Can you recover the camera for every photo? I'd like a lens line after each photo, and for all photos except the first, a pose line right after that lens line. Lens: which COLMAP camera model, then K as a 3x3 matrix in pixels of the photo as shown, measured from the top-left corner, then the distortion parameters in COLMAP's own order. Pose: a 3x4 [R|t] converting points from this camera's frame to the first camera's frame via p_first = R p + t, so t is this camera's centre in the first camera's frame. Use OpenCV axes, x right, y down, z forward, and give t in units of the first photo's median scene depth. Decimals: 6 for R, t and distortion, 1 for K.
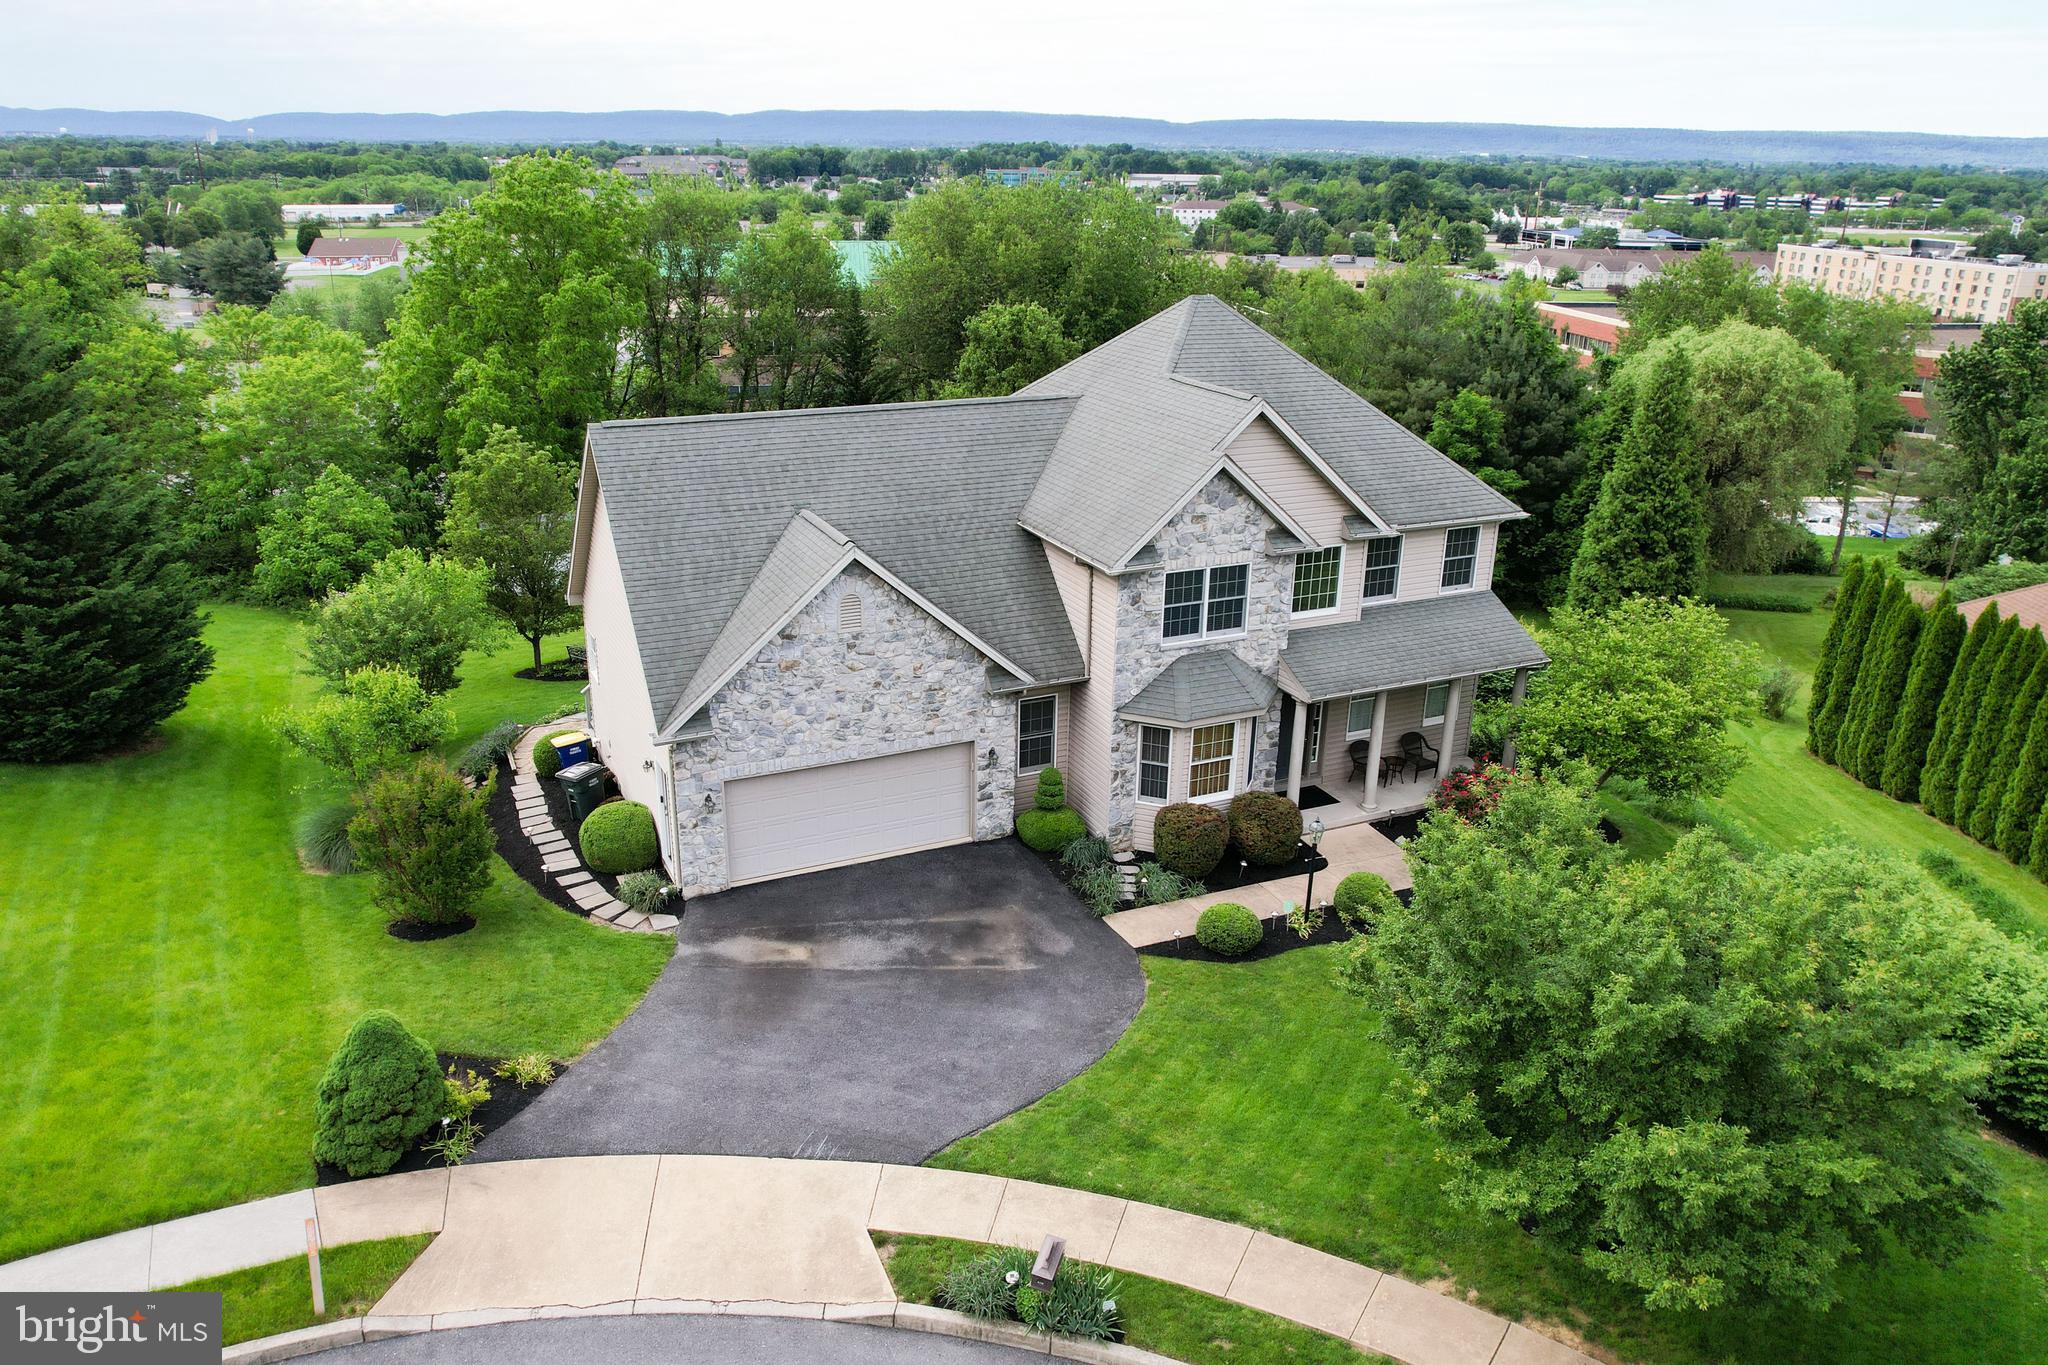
lens RADIAL K [[1307.4, 0, 1032.9], [0, 1307.4, 683.3], [0, 0, 1]] dist [-0.078183, 0.066936]
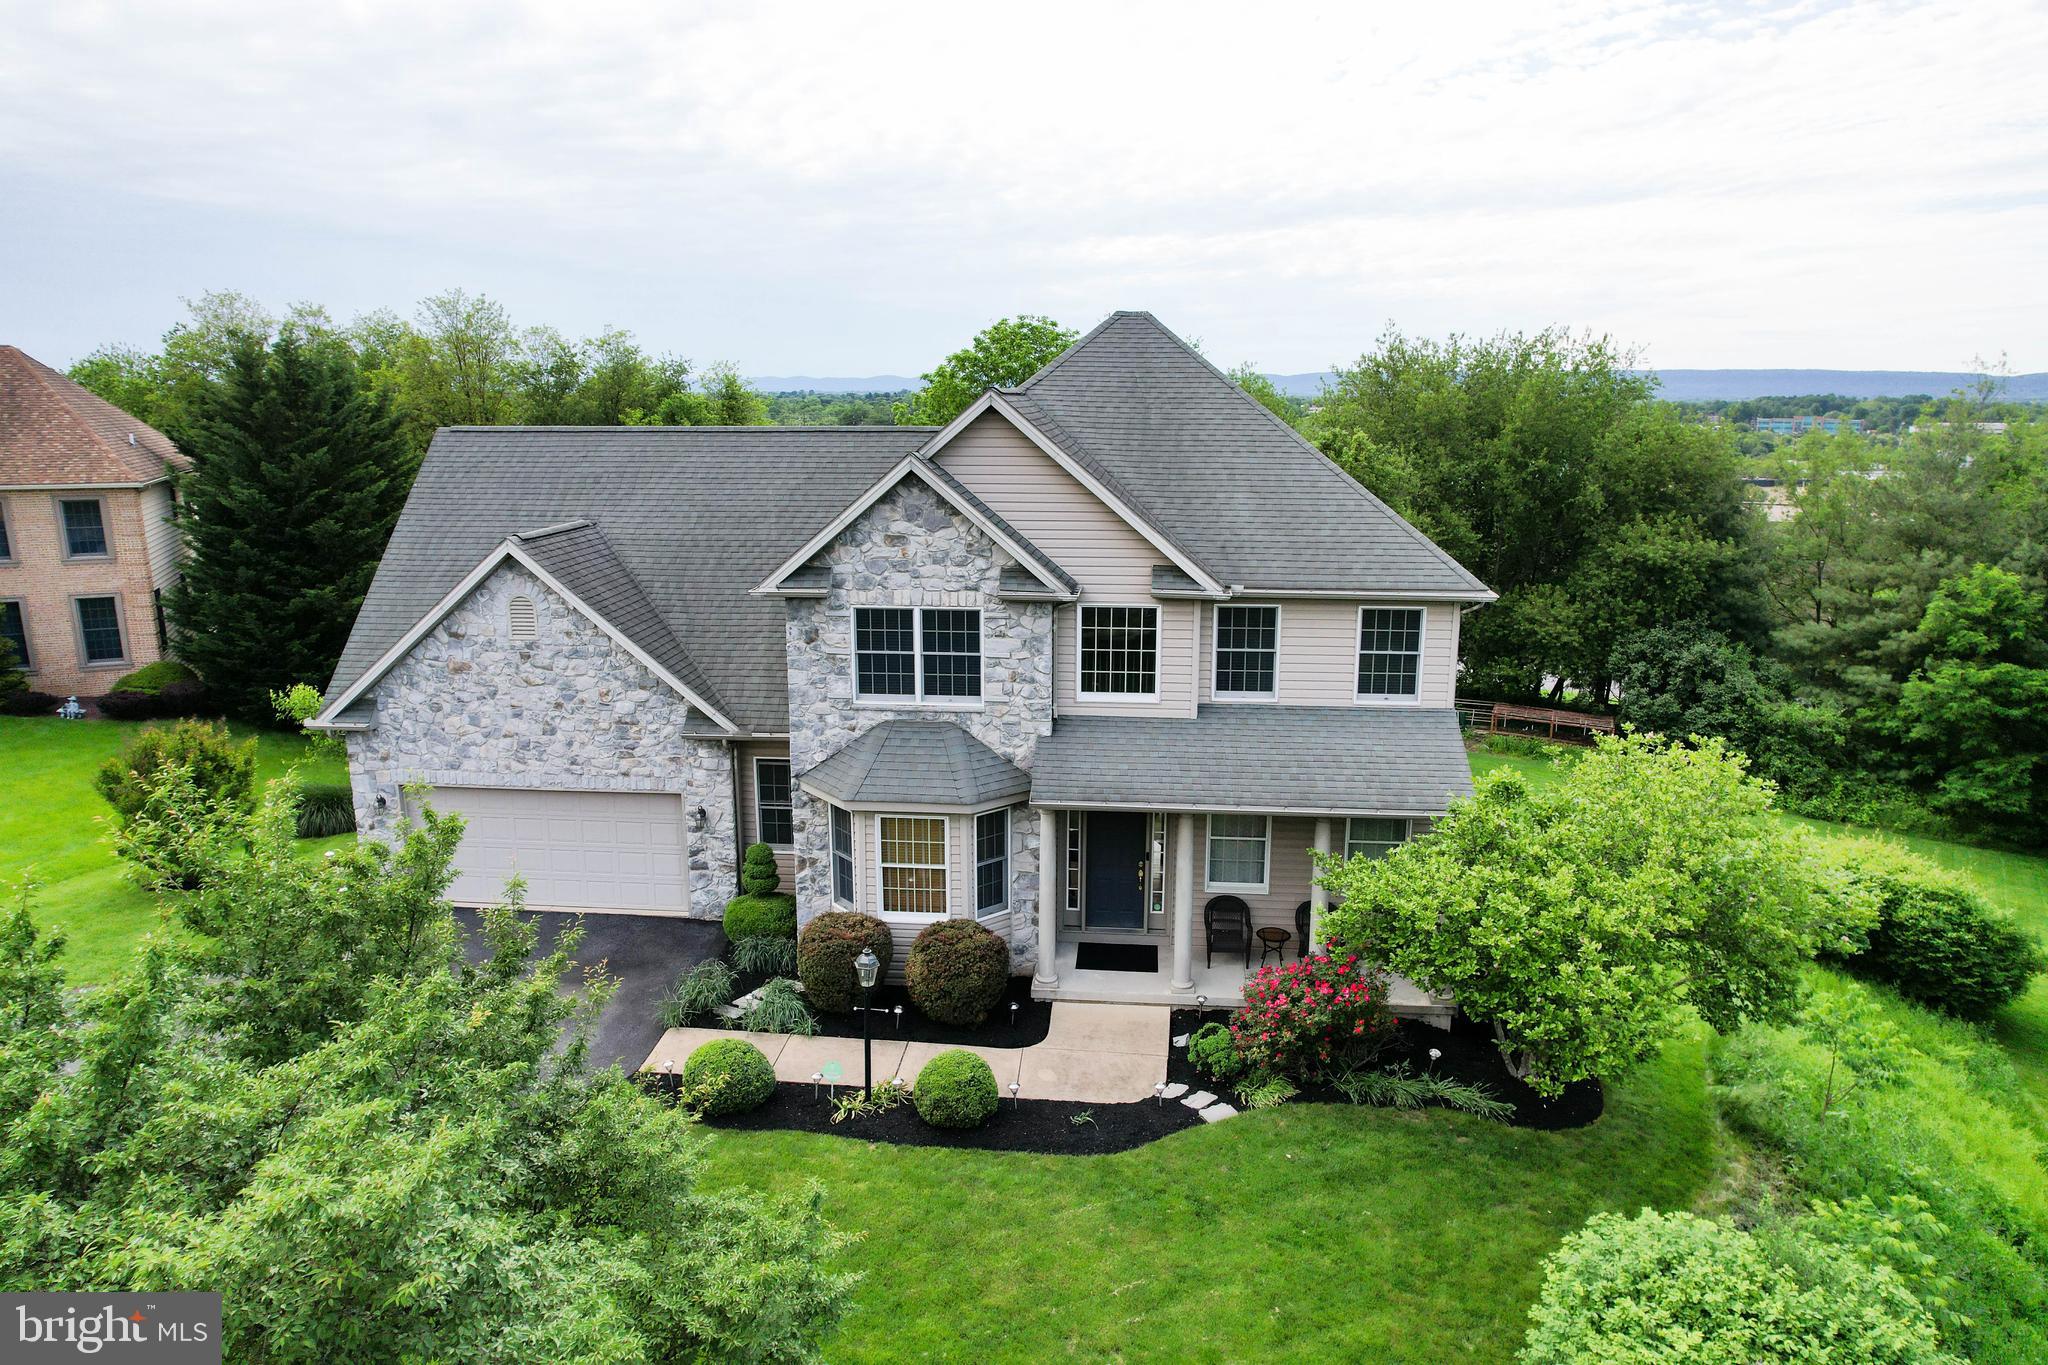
lens RADIAL K [[1207.2, 0, 1024.0], [0, 1207.2, 682.5], [0, 0, 1]] dist [-0.002835, -0.103659]
pose [[0.878946, 0.100791, -0.466149, 0.514921], [-0.162701, 0.982147, -0.094419, 0.010749], [0.448310, 0.158832, 0.879654, 0.406863]]
